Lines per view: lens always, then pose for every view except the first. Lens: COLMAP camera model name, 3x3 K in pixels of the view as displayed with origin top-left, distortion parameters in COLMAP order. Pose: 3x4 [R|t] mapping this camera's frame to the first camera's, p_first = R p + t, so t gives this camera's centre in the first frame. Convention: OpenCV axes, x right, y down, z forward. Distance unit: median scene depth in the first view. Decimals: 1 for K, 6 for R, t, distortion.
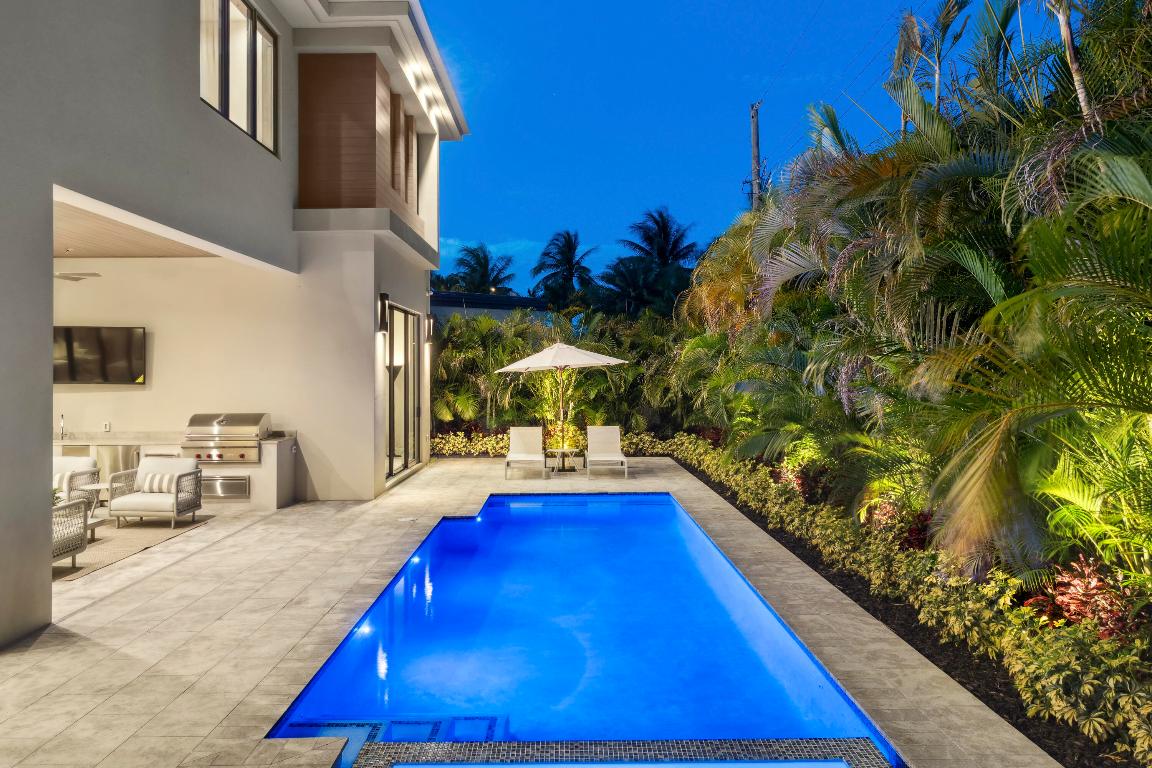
lens RADIAL K [[864.5, 0, 575.8], [0, 864.5, 381.6], [0, 0, 1]] dist [0.001685, 0.000419]
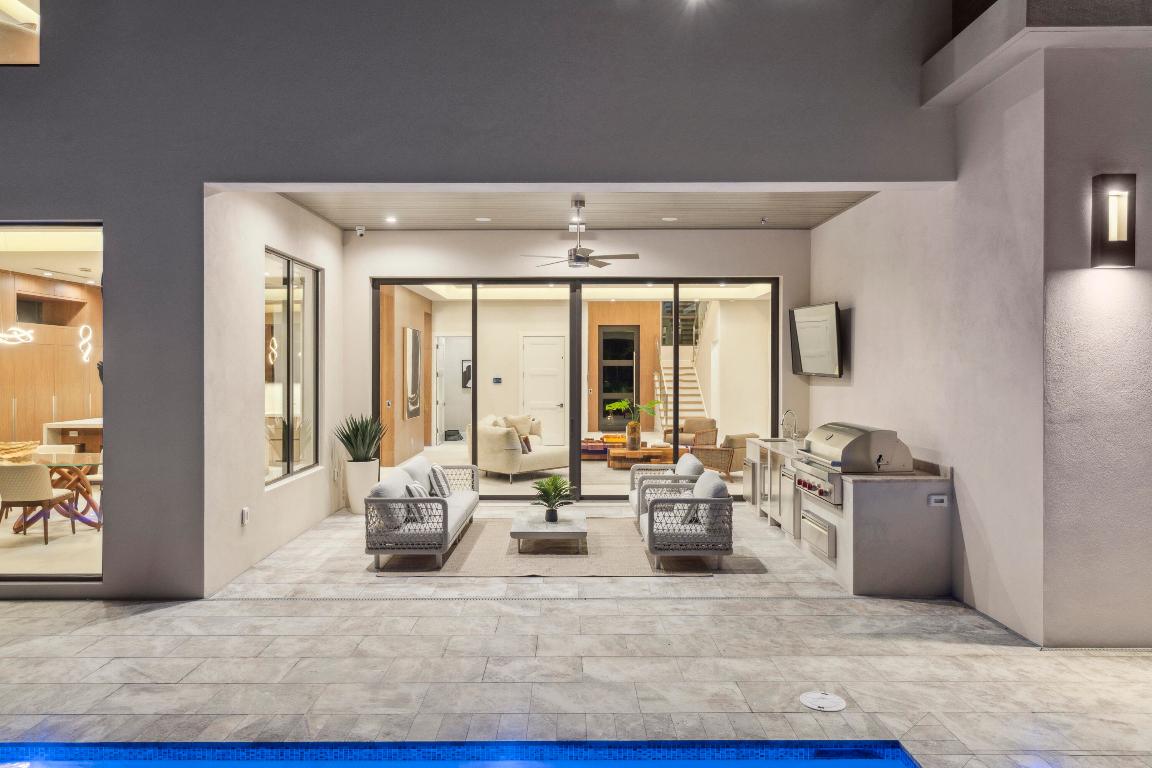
lens RADIAL K [[737.5, 0, 575.5], [0, 737.5, 384.7], [0, 0, 1]] dist [0.004181, 0.002065]
pose [[-0.004062, 0.001420, -0.999991, 0.325474], [-0.005481, 0.999984, 0.001443, 0.013129], [0.999977, 0.005487, -0.004054, 1.596726]]
